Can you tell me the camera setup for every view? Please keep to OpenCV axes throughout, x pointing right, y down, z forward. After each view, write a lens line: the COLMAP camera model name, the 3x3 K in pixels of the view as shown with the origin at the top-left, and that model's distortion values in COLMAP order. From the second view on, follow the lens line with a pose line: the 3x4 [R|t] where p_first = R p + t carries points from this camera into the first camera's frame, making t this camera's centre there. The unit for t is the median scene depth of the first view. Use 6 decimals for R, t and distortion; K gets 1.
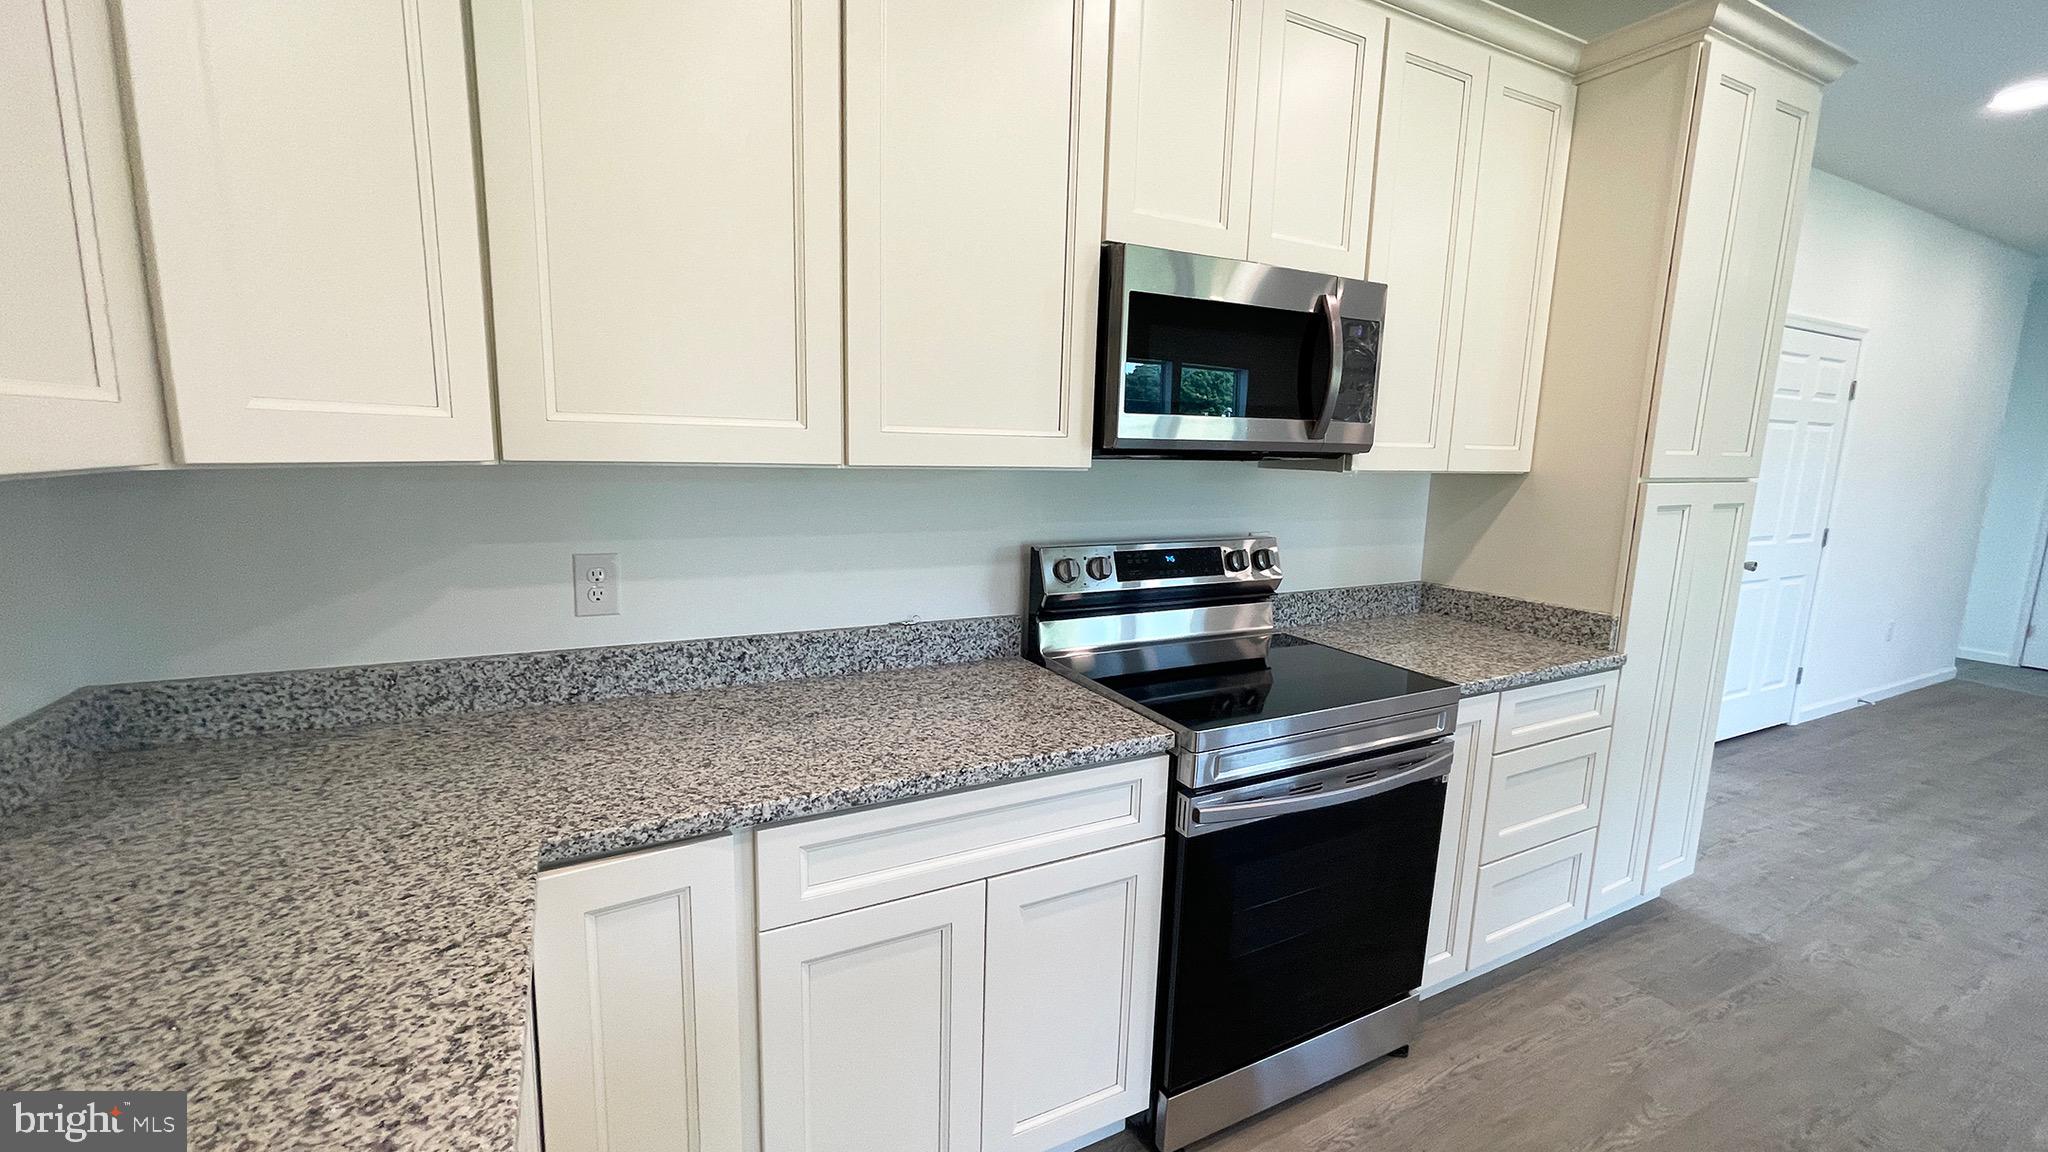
lens RADIAL K [[830.5, 0, 1019.4], [0, 830.5, 580.3], [0, 0, 1]] dist [0.002528, -0.000293]
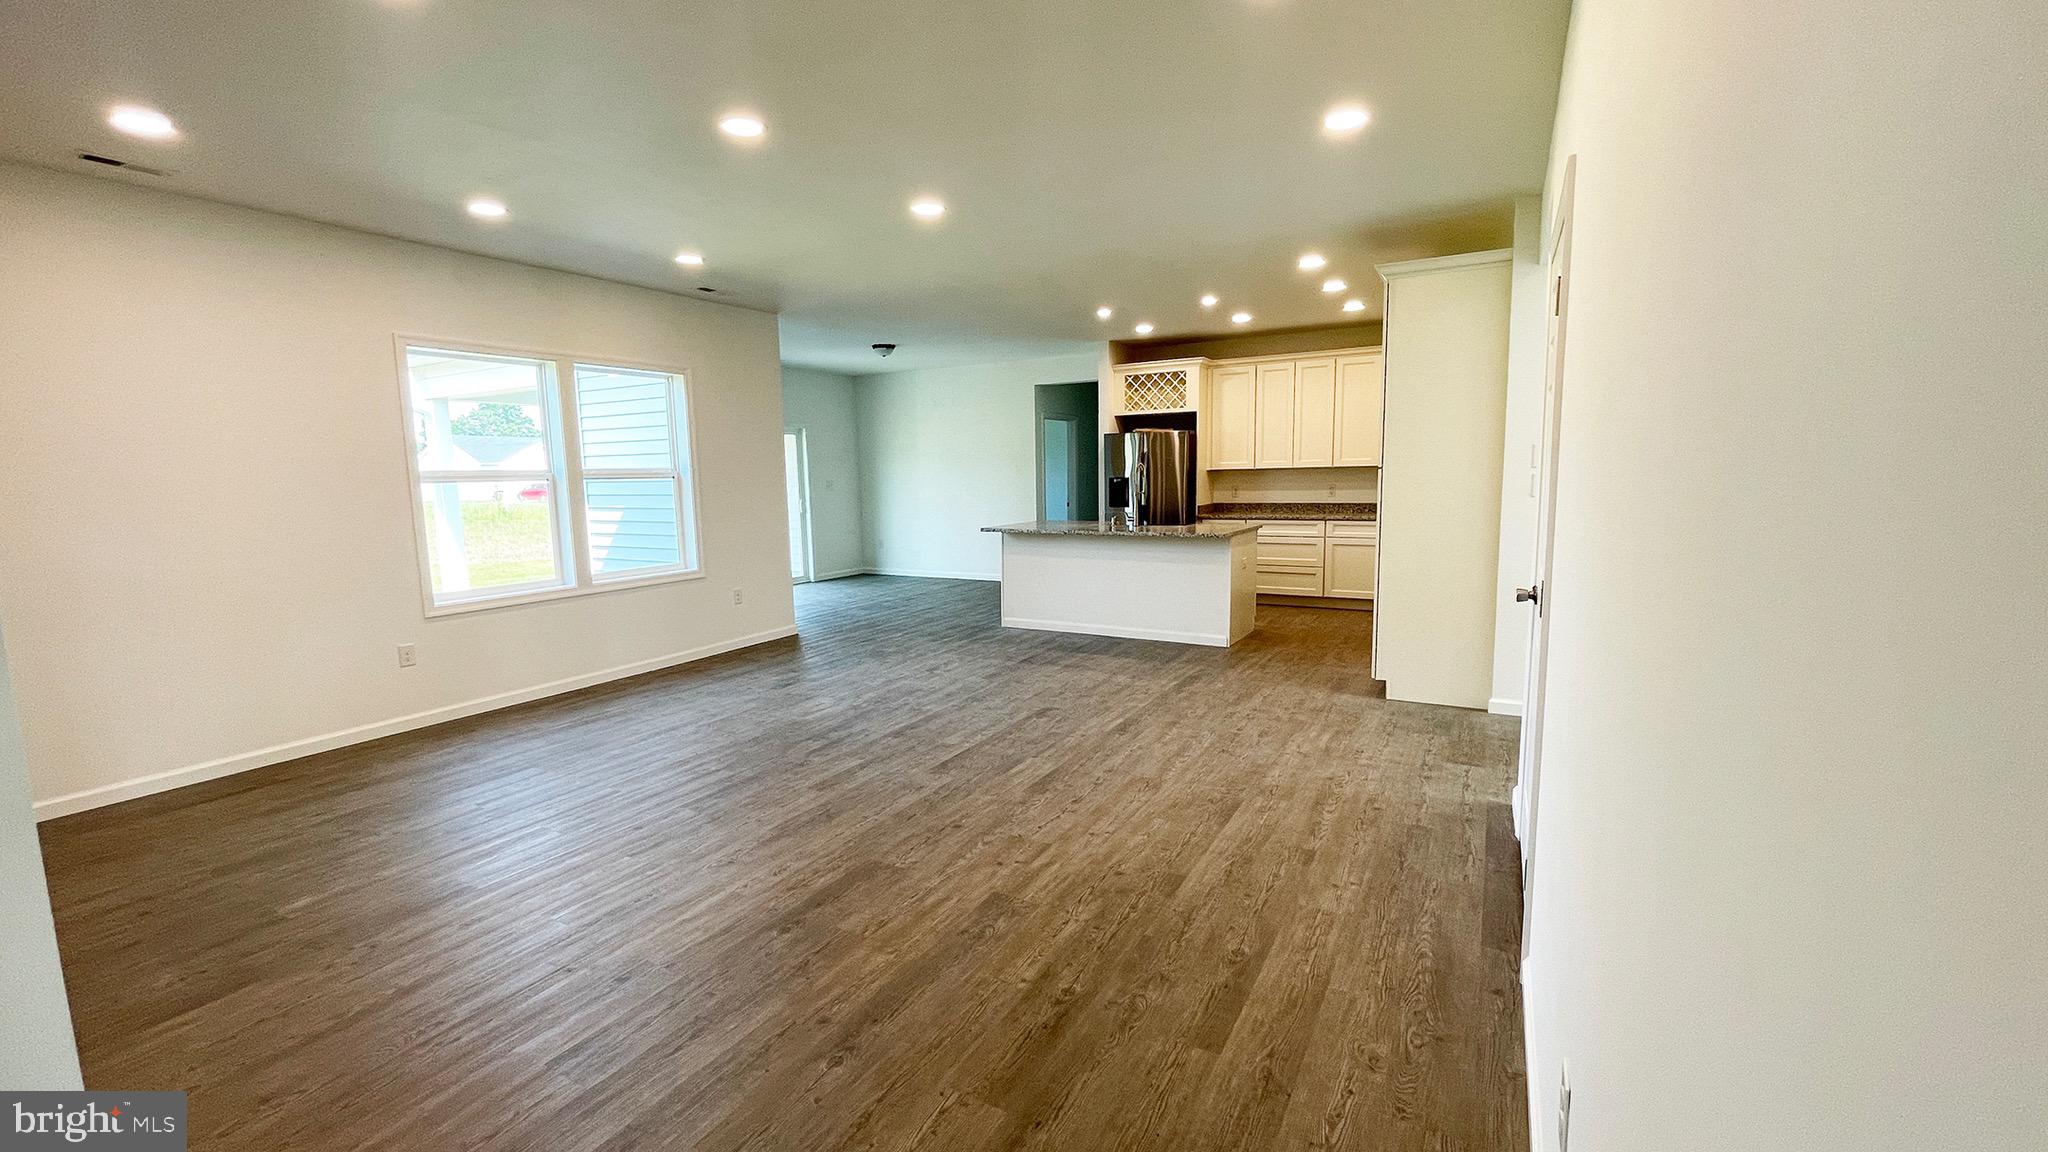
lens RADIAL K [[830.5, 0, 1011.7], [0, 830.5, 580.9], [0, 0, 1]] dist [0.002528, -0.000293]
pose [[-0.846177, 0.063286, -0.529131, 3.008687], [-0.084347, 0.964501, 0.250245, -0.316611], [0.526185, 0.256382, -0.810801, 2.474093]]
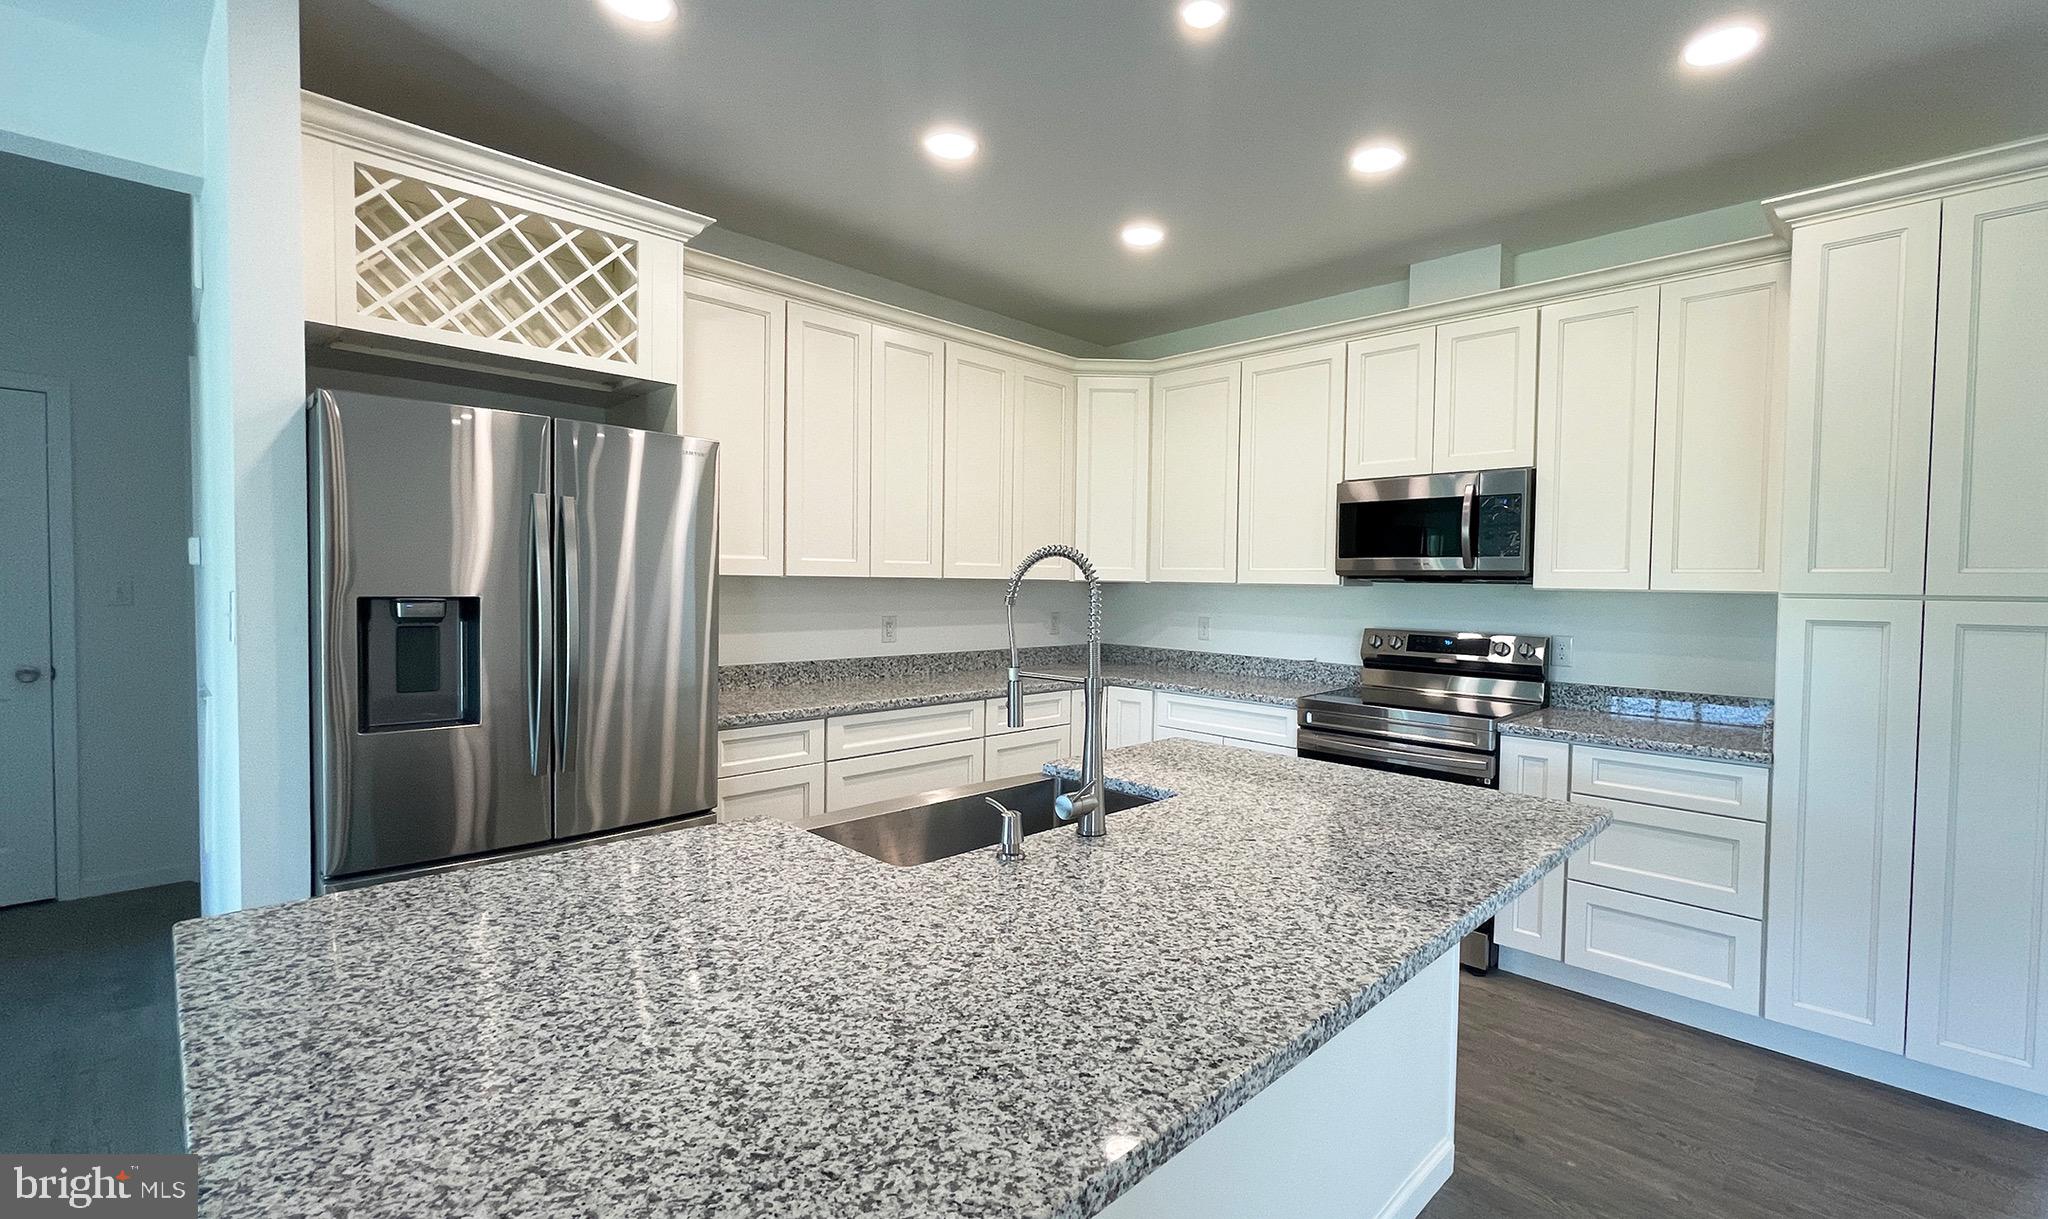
lens RADIAL K [[873.2, 0, 1065.7], [0, 873.2, 616.9], [0, 0, 1]] dist [-0.004697, -0.000208]
pose [[0.313872, 0.020403, -0.949246, 1.537108], [-0.159591, 0.986679, -0.031561, 0.096317], [0.935957, 0.161397, 0.312947, -0.249616]]
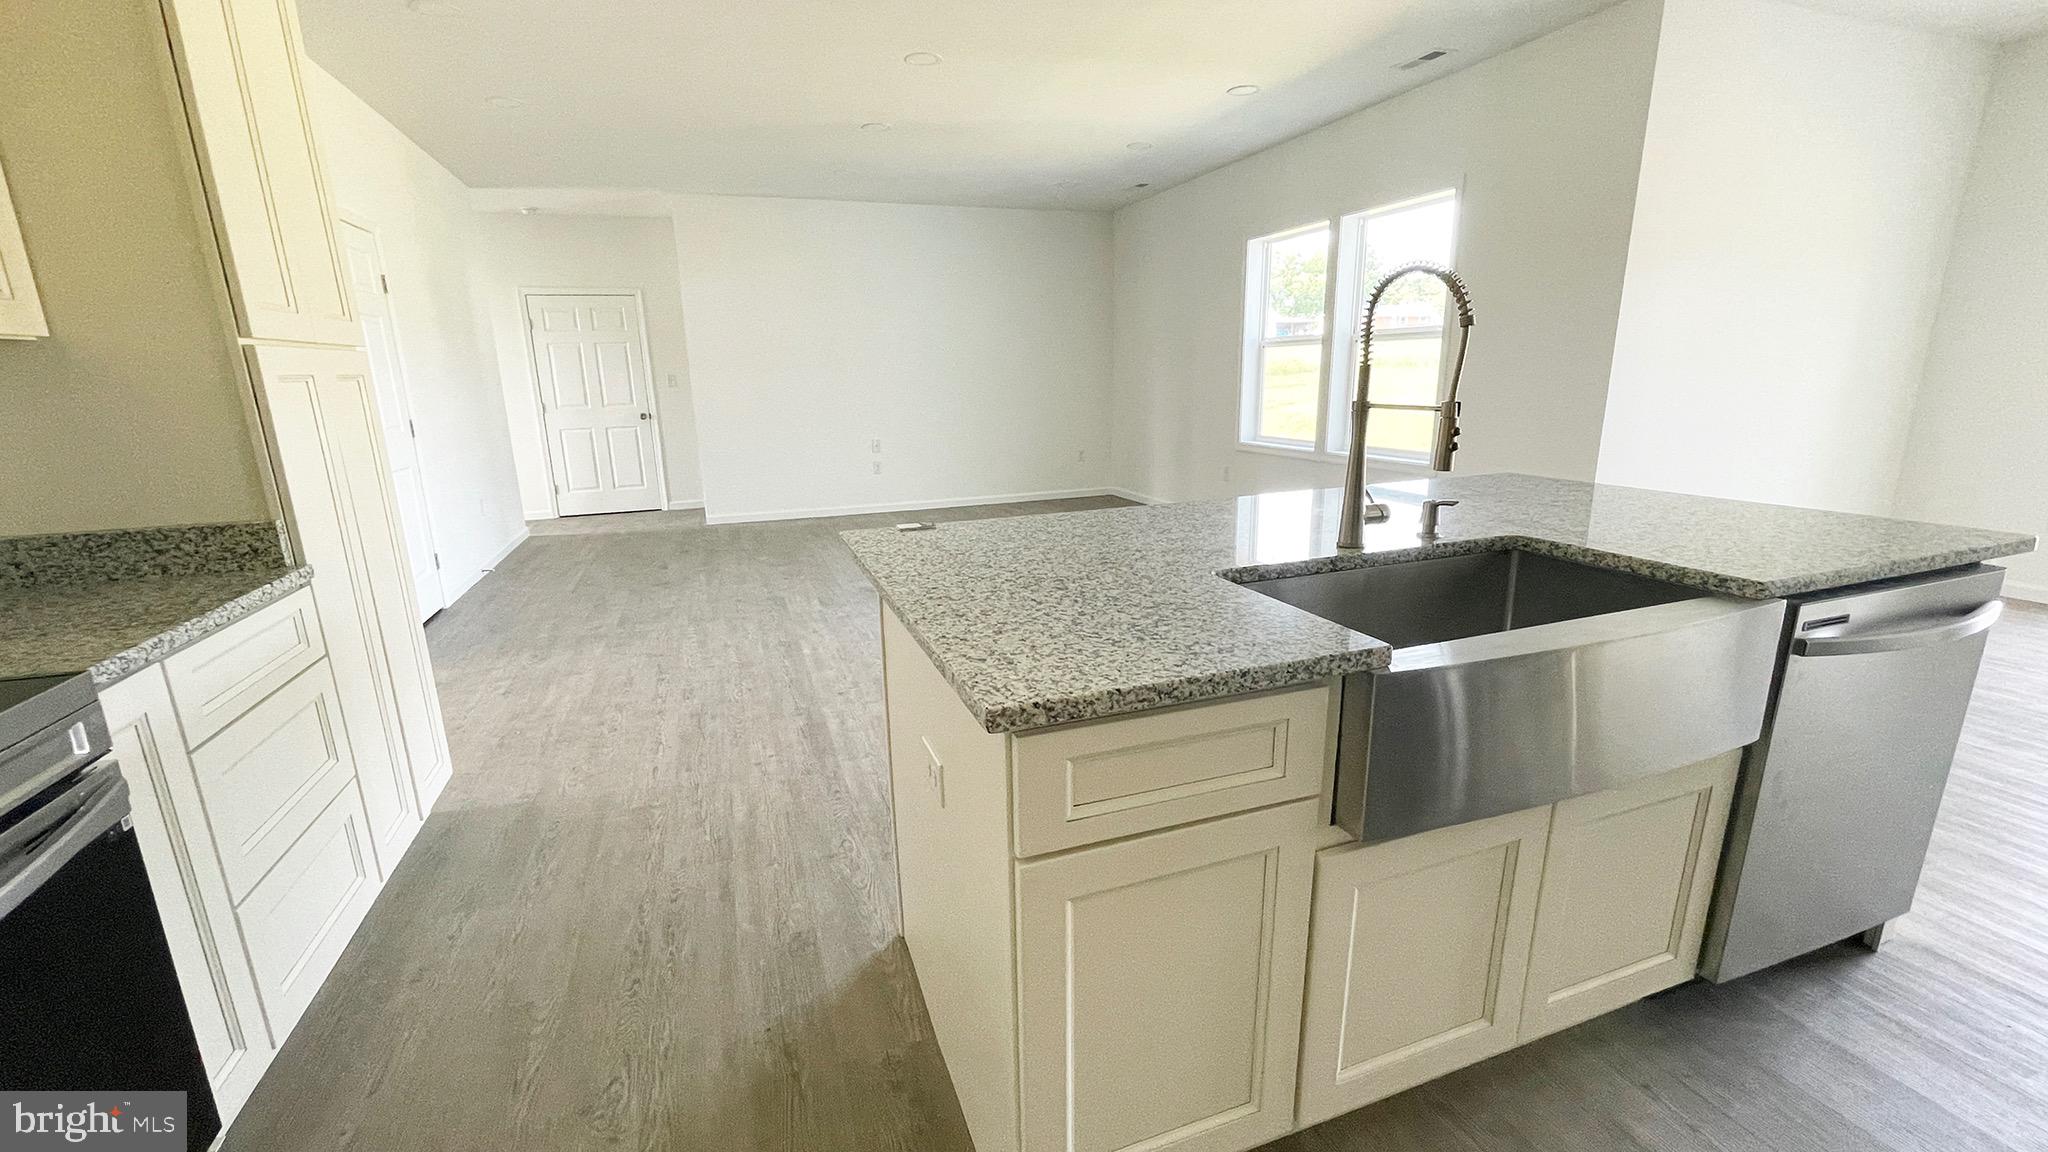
lens RADIAL K [[830.5, 0, 1007.0], [0, 830.5, 578.1], [0, 0, 1]] dist [0.002528, -0.000293]
pose [[0.145221, -0.267518, 0.952546, 0.063066], [0.188041, 0.952667, 0.238884, 0.037187], [-0.971366, 0.144427, 0.188652, 0.202091]]
